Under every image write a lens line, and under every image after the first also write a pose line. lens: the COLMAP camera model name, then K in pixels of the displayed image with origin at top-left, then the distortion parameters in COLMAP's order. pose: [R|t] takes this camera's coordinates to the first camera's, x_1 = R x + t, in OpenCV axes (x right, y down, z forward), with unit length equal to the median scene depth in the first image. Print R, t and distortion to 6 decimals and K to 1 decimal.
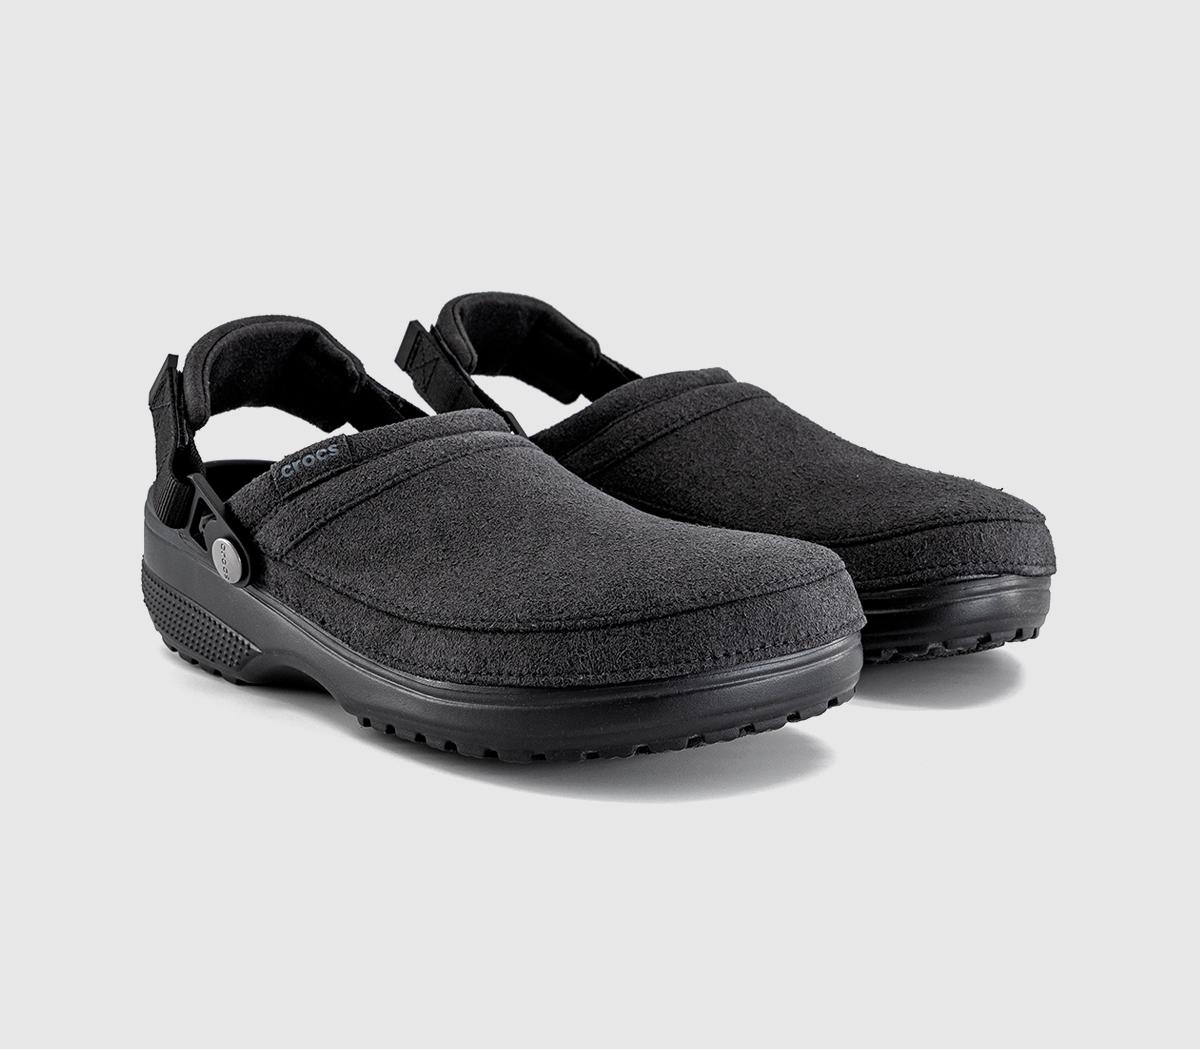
lens RADIAL K [[1735.5, 0, 600.0], [0, 1735.5, 524.5], [0, 0, 1]] dist [0.005749, 0.006657]
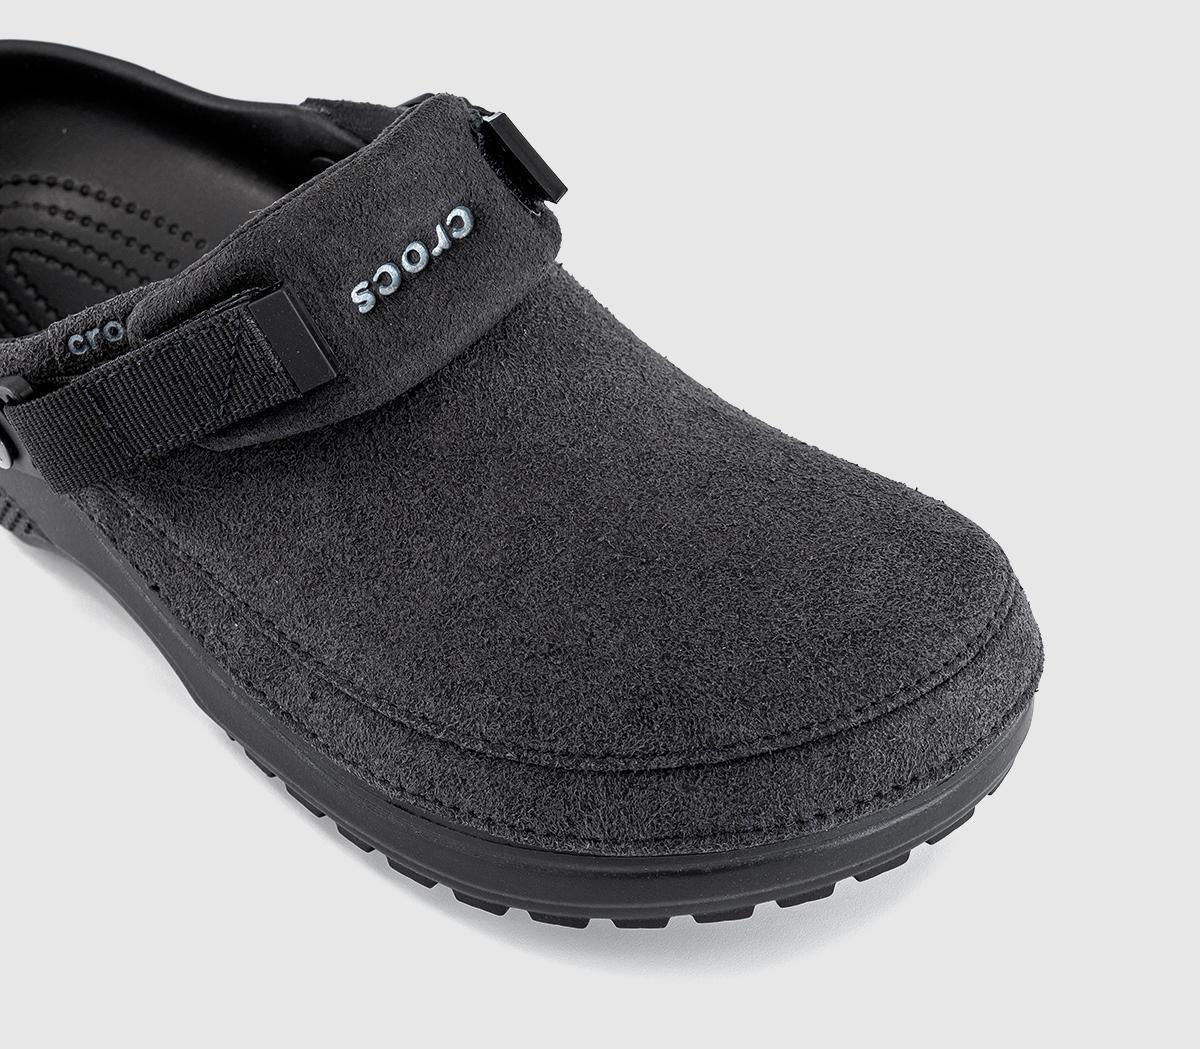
lens RADIAL K [[2829.6, 0, 600.0], [0, 2829.6, 524.5], [0, 0, 1]] dist [-0.060904, -0.415405]
pose [[0.999890, -0.007066, 0.013022, -0.018554], [0.000960, 0.908002, 0.418966, -0.441345], [-0.014785, -0.418907, 0.907909, 0.119435]]
